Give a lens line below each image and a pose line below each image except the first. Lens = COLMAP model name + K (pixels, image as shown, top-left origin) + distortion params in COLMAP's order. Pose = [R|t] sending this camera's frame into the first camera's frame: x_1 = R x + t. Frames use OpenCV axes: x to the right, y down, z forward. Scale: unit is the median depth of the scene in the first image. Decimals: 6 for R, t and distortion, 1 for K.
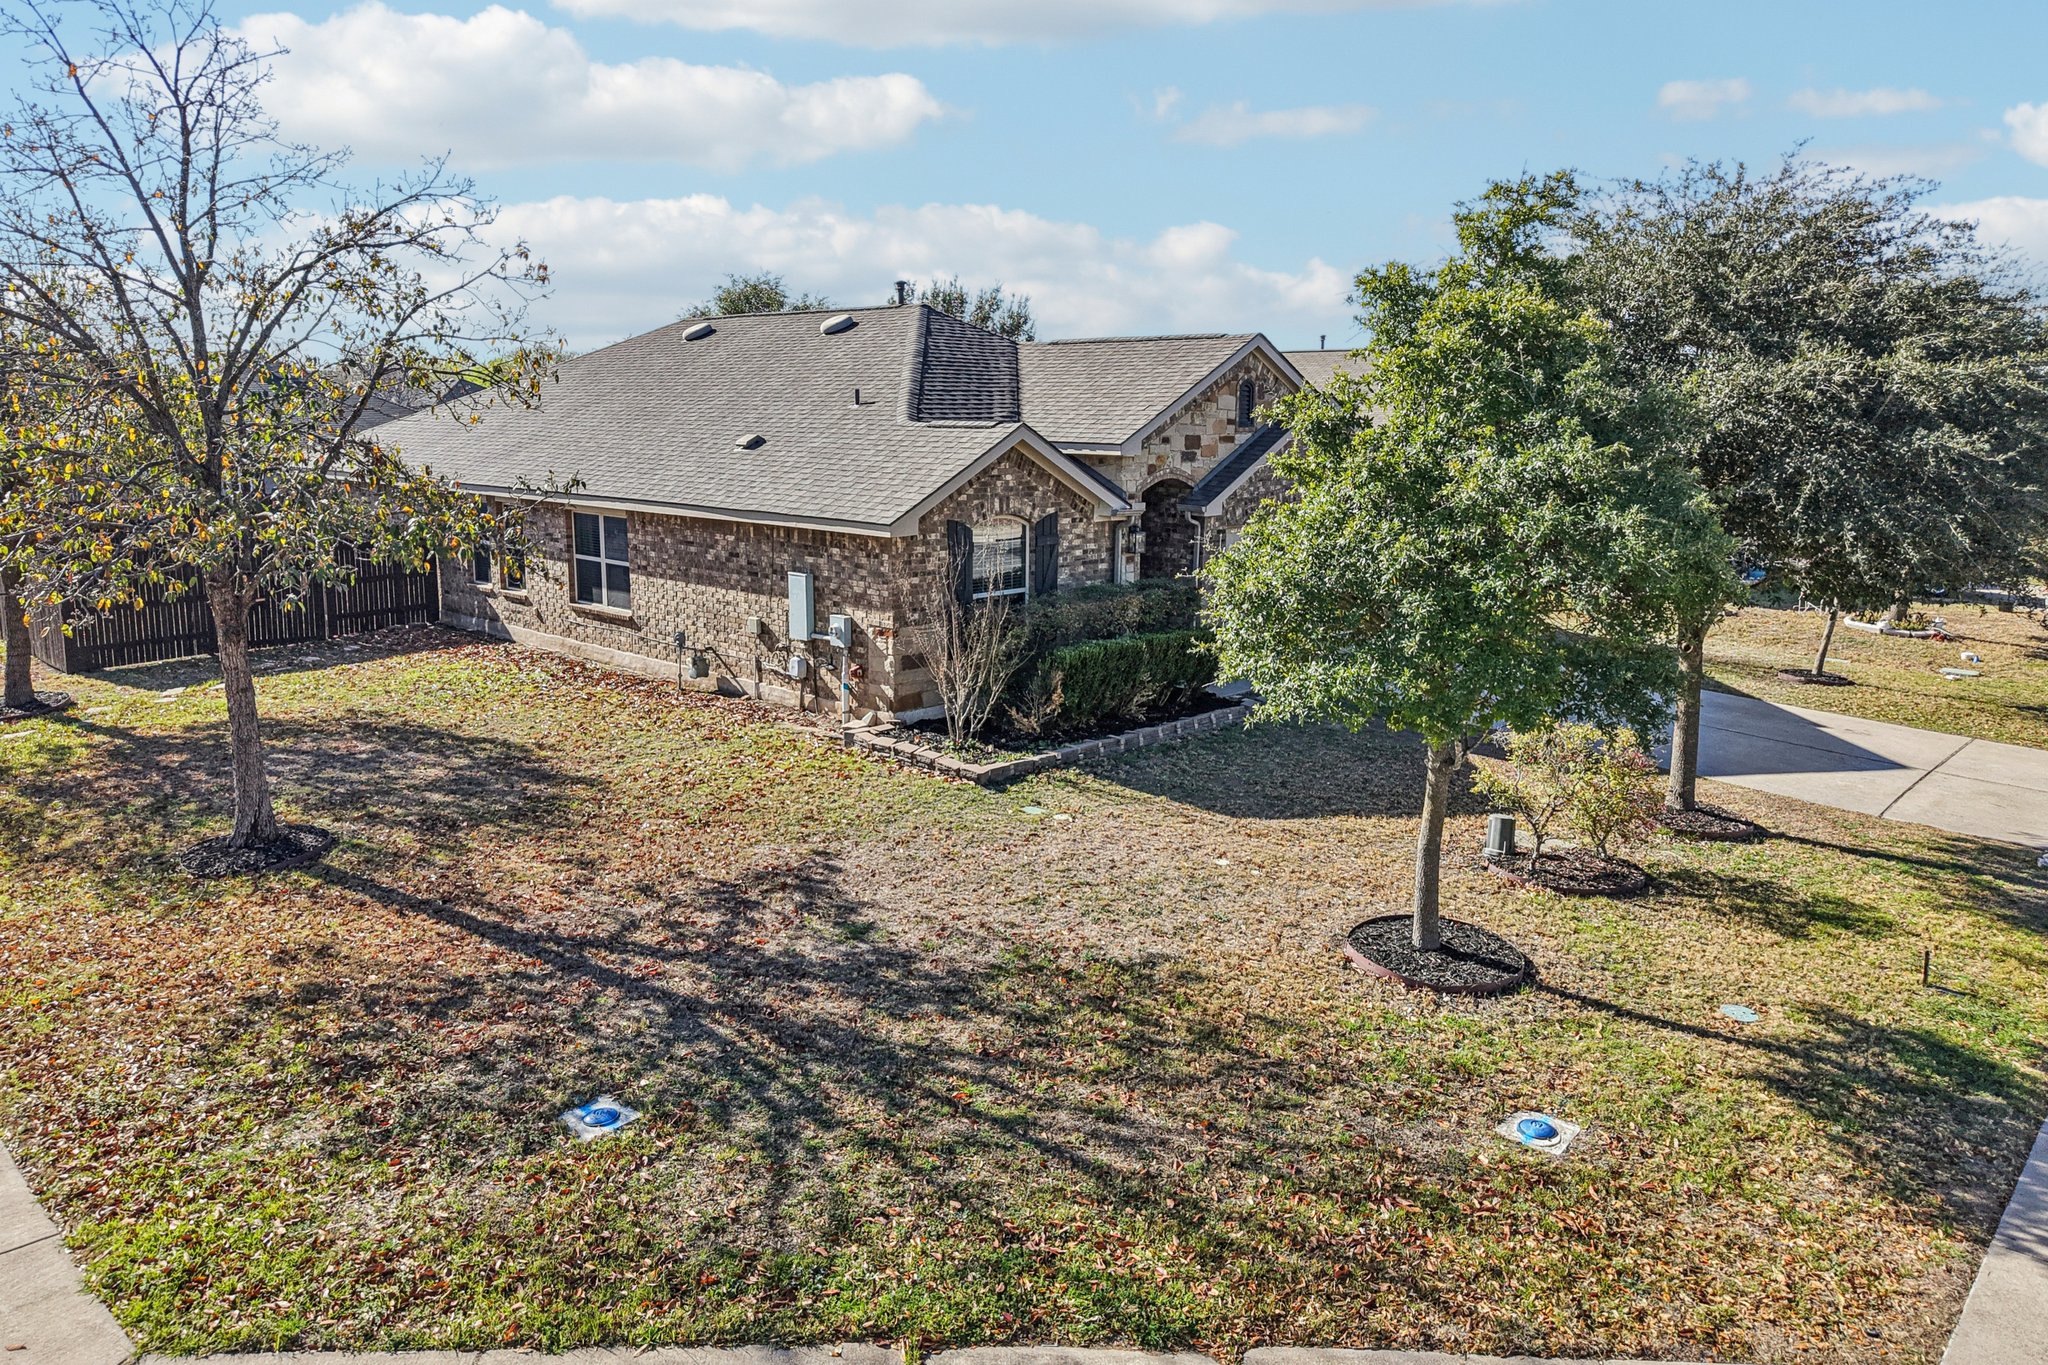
lens RADIAL K [[1385.0, 0, 1034.3], [0, 1385.0, 682.0], [0, 0, 1]] dist [0.011288, -0.010393]
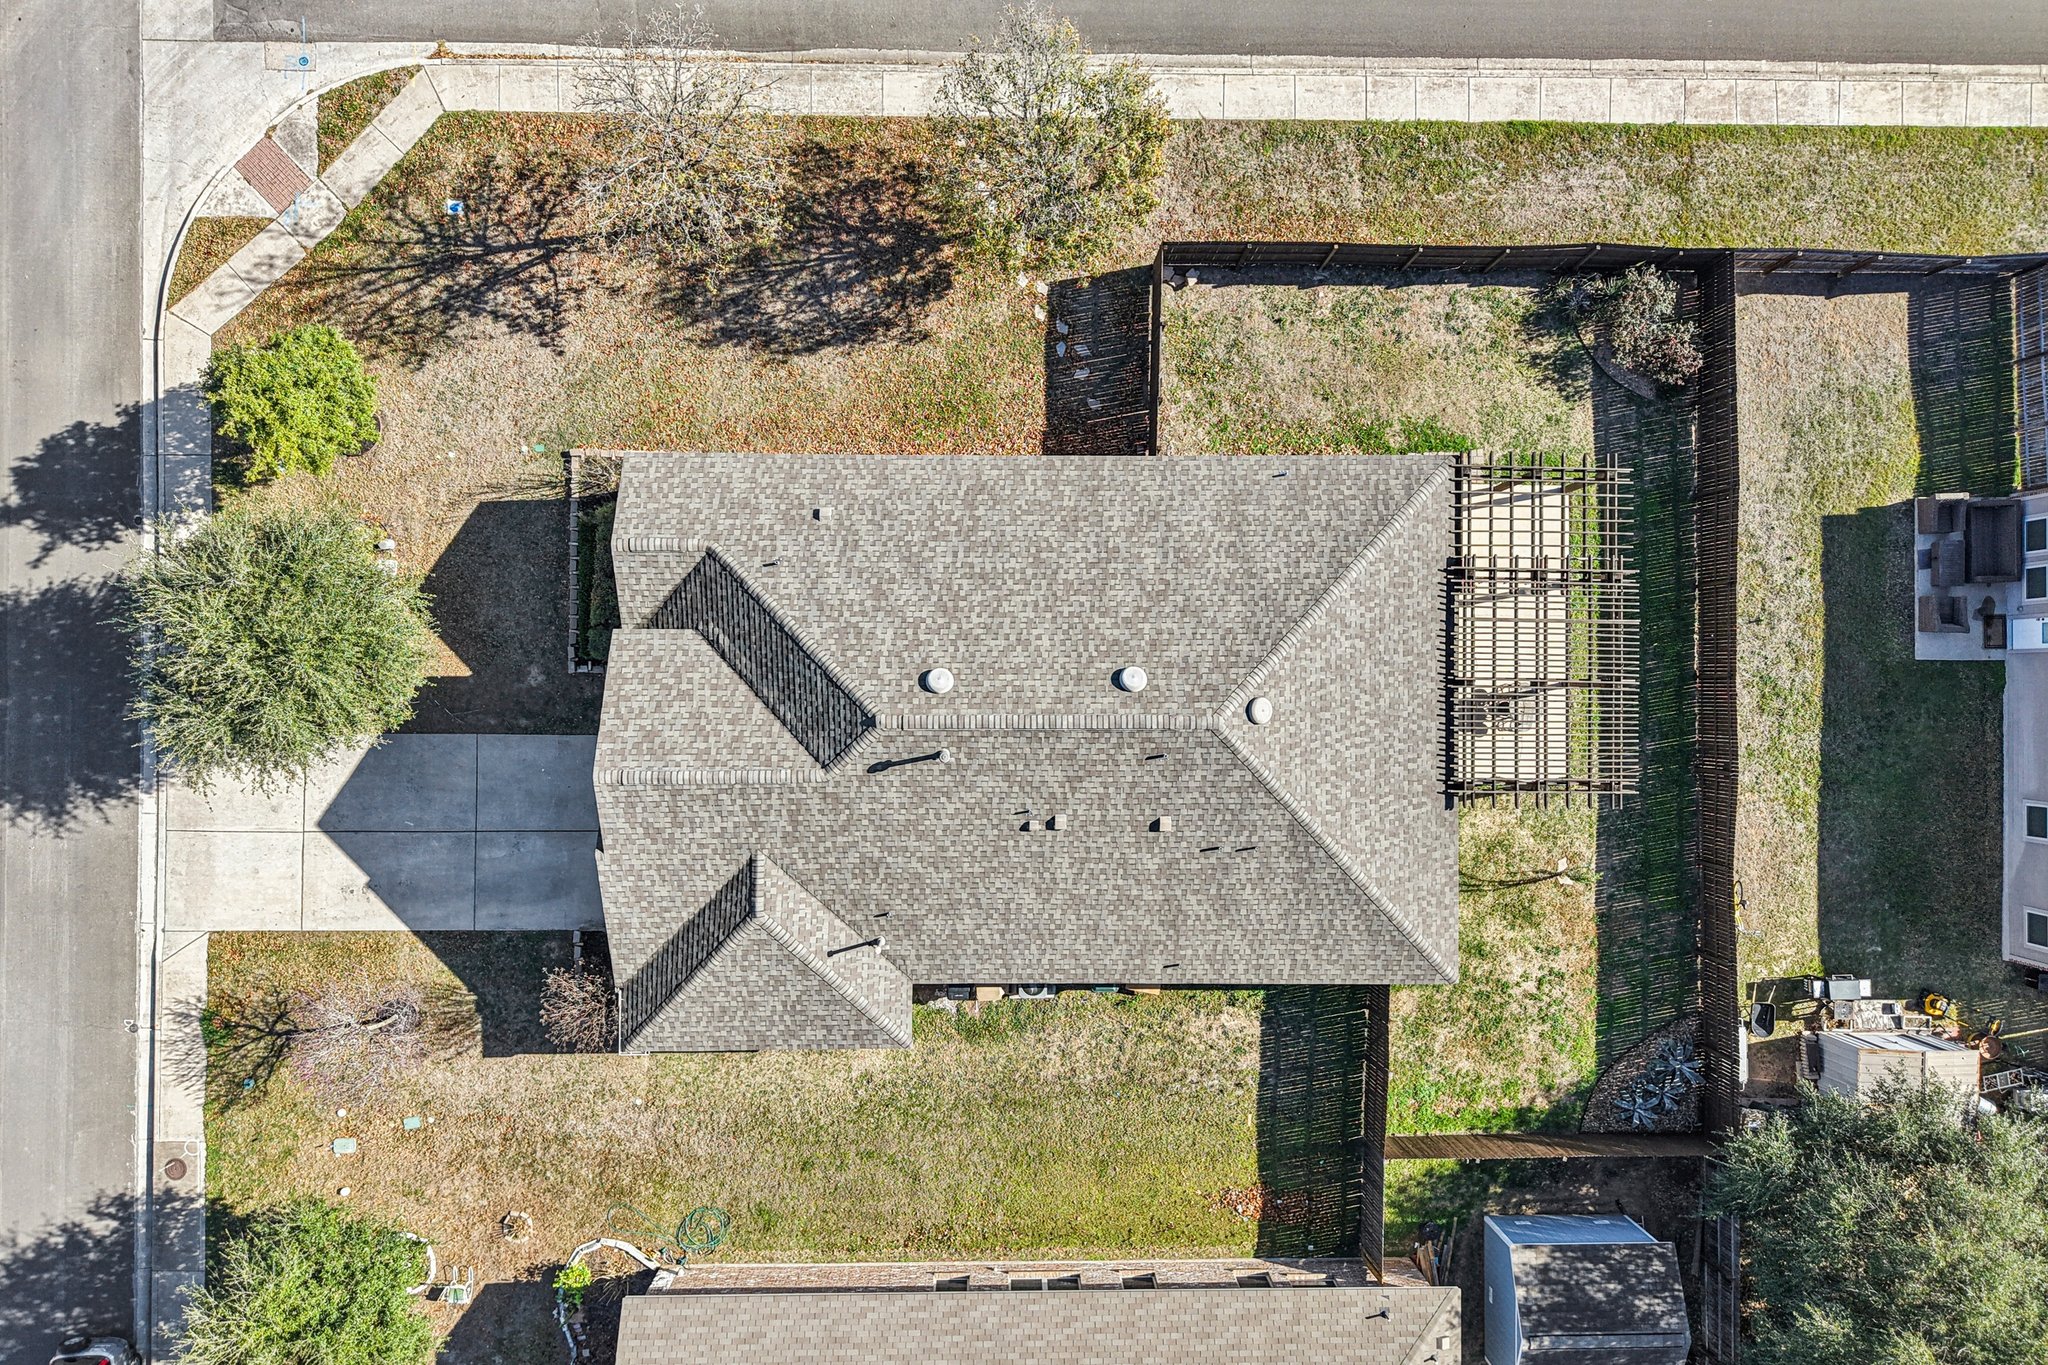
lens RADIAL K [[1385.0, 0, 1034.3], [0, 1385.0, 682.0], [0, 0, 1]] dist [0.011288, -0.010393]
pose [[-0.727283, 0.685769, -0.027947, -0.382874], [-0.152961, -0.122257, 0.980641, -3.453450], [0.669076, 0.717478, 0.193811, 1.919065]]
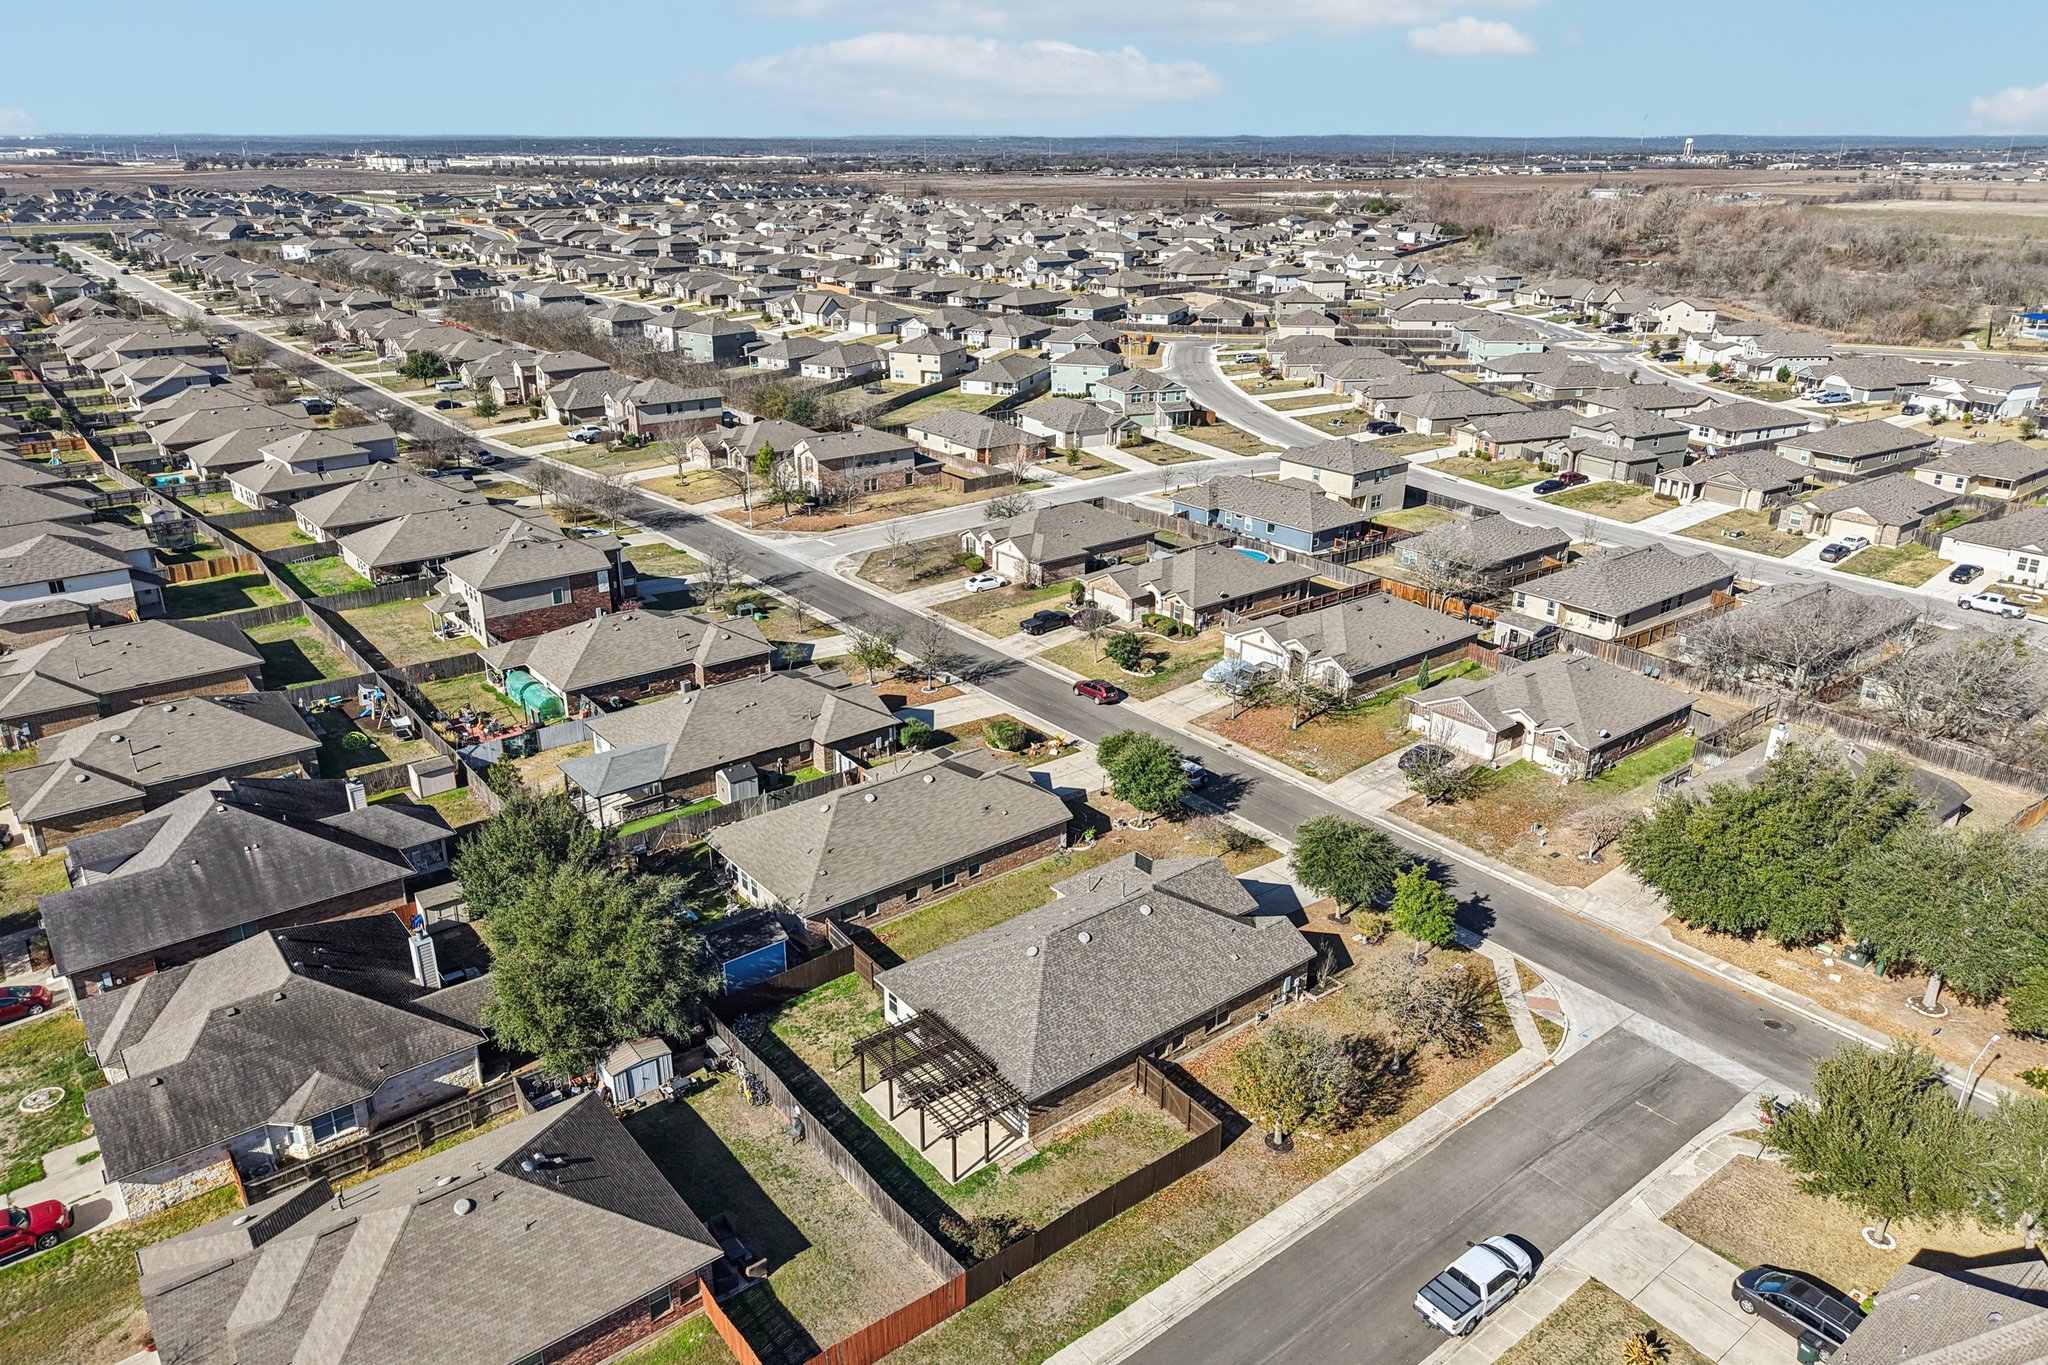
lens RADIAL K [[1385.0, 0, 1034.3], [0, 1385.0, 682.0], [0, 0, 1]] dist [0.011288, -0.010393]
pose [[0.134237, -0.368086, 0.920051, -6.319804], [0.173600, 0.922831, 0.343870, -4.126786], [-0.975625, 0.113561, 0.187778, 1.455937]]
